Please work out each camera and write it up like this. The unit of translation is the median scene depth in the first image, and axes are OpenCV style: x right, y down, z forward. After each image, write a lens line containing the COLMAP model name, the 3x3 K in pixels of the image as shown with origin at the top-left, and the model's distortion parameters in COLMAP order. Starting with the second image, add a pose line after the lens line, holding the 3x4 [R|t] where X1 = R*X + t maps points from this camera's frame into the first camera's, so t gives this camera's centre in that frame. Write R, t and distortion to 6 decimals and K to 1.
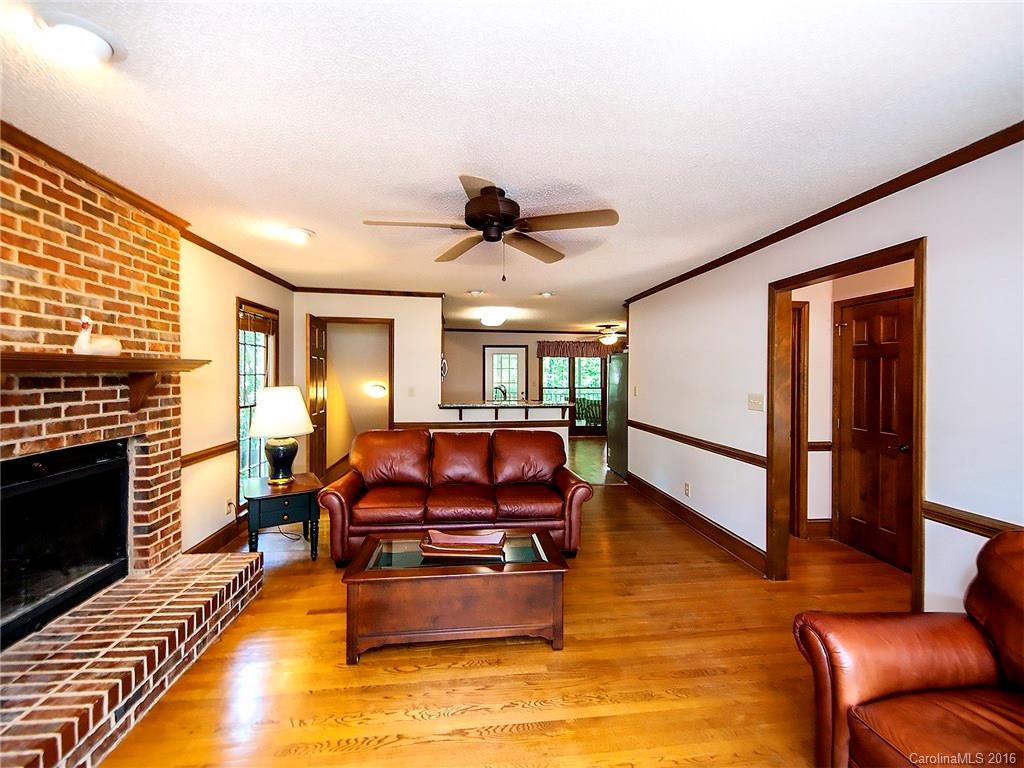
lens RADIAL K [[421.7, 0, 511.1], [0, 421.7, 376.2], [0, 0, 1]] dist [0.001779, 0.000143]
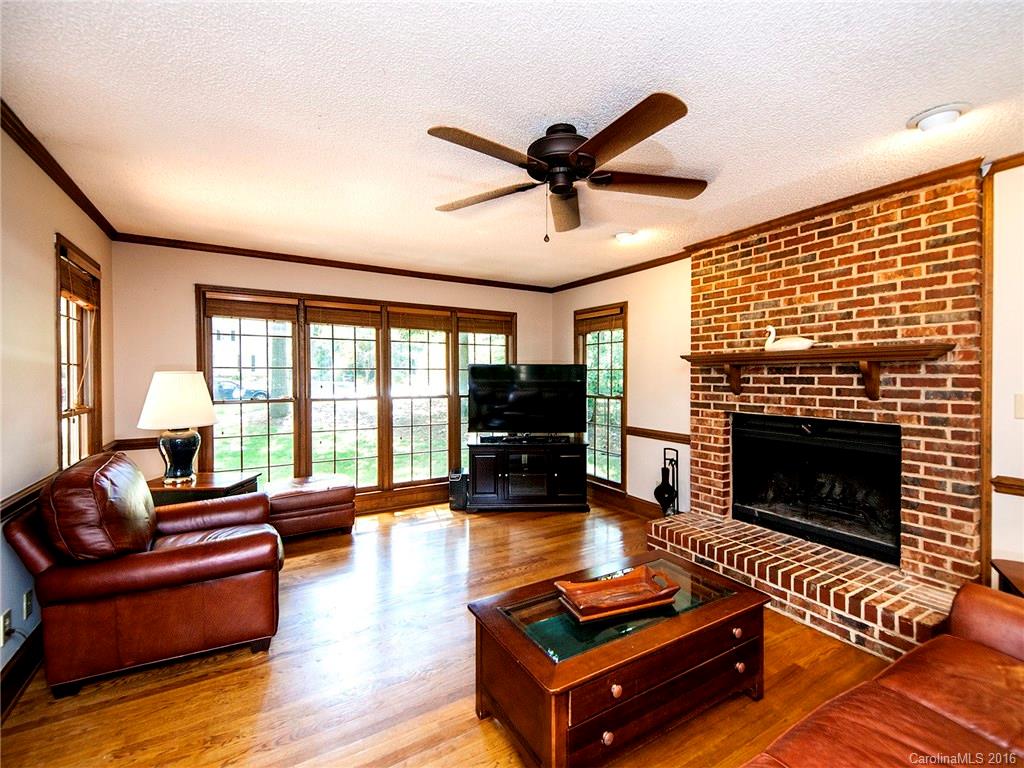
lens RADIAL K [[452.5, 0, 510.2], [0, 452.5, 381.6], [0, 0, 1]] dist [0.000410, -0.000030]
pose [[-0.915476, 0.000888, -0.402372, 0.423281], [-0.006225, 0.999847, 0.016369, 0.031268], [0.402325, 0.017490, -0.915330, 1.901055]]
